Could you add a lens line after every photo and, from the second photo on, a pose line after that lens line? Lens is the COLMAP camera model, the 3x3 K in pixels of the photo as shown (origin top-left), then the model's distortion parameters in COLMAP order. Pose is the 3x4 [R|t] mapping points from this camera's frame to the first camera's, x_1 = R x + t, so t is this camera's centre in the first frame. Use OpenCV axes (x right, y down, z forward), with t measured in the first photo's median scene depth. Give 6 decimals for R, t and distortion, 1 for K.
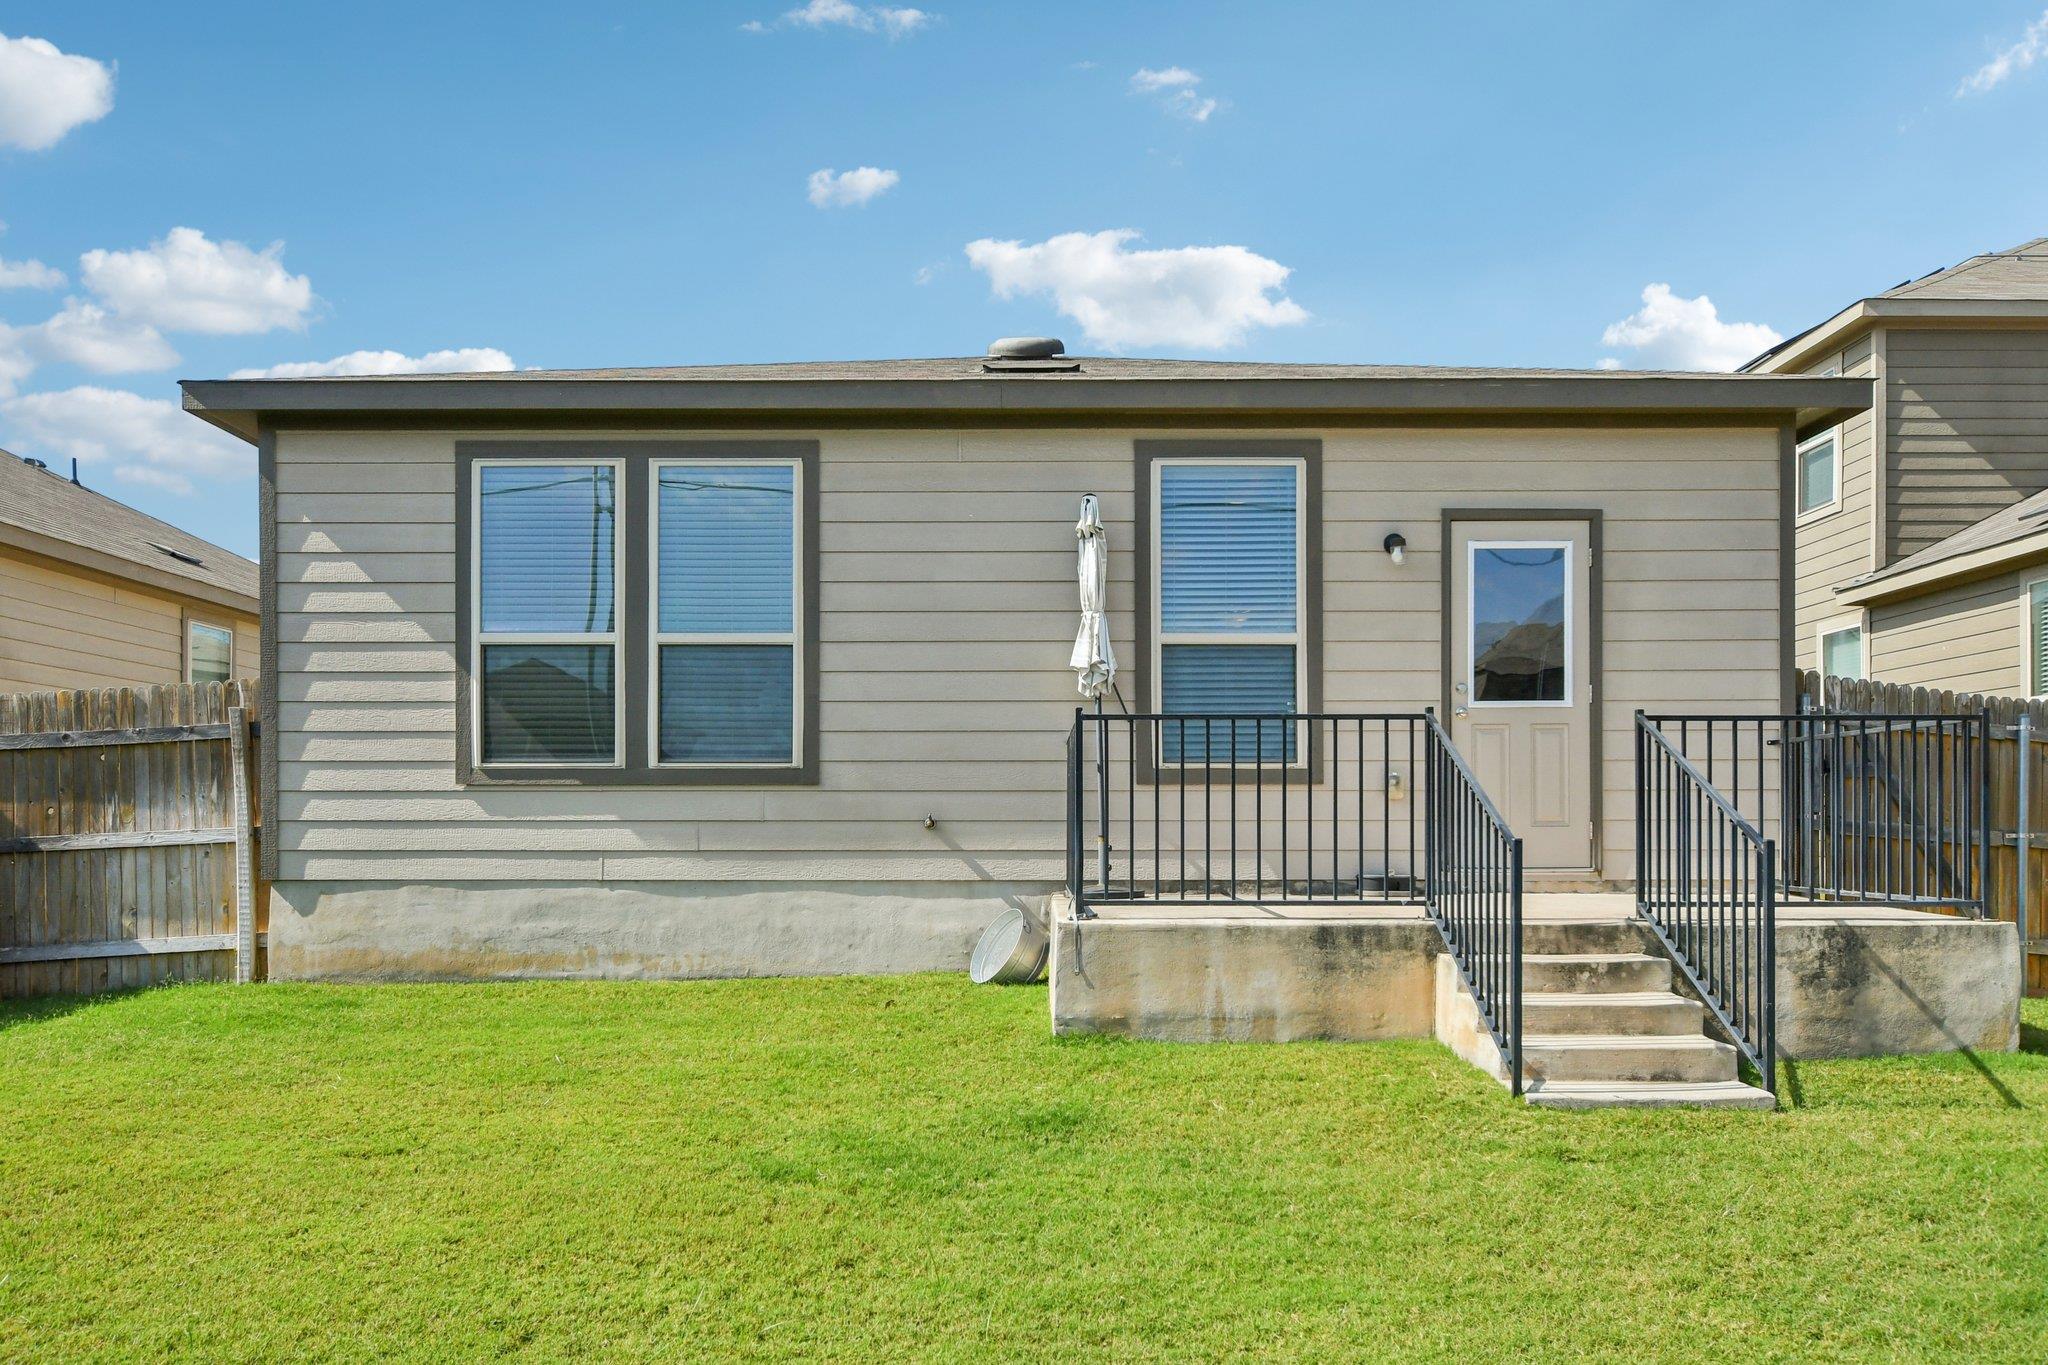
lens RADIAL K [[1570.4, 0, 1006.5], [0, 1570.4, 818.3], [0, 0, 1]] dist [-0.005945, 0.000400]
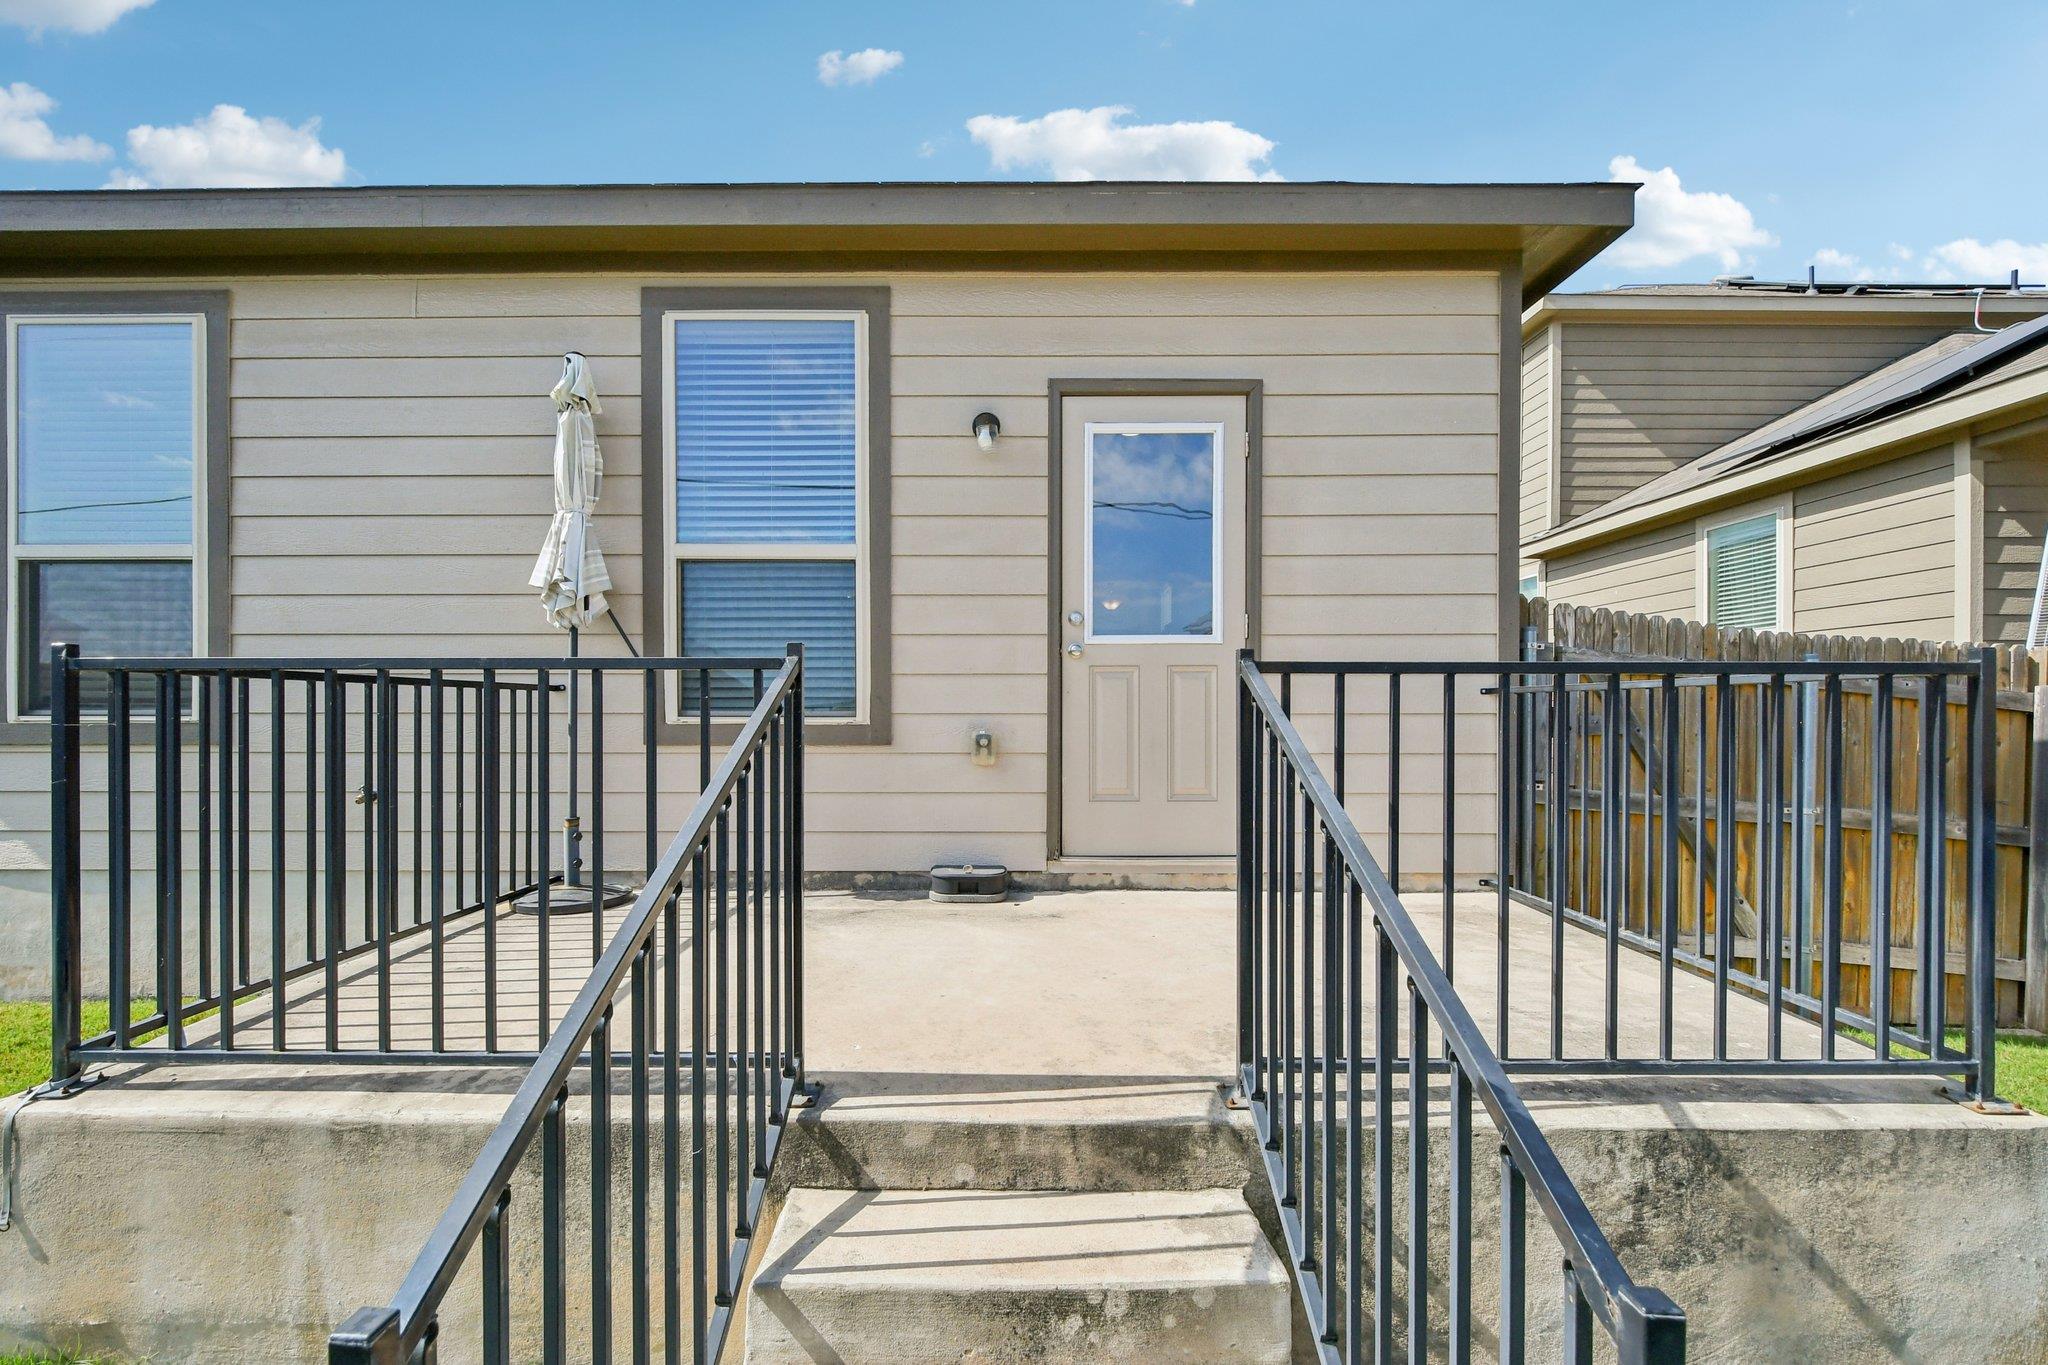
lens RADIAL K [[903.0, 0, 1012.2], [0, 903.0, 717.9], [0, 0, 1]] dist [-0.002853, -0.000748]
pose [[0.999989, 0.001295, 0.004408, 0.257497], [-0.001345, 0.999934, 0.011448, -0.040164], [-0.004393, -0.011454, 0.999925, 0.565734]]
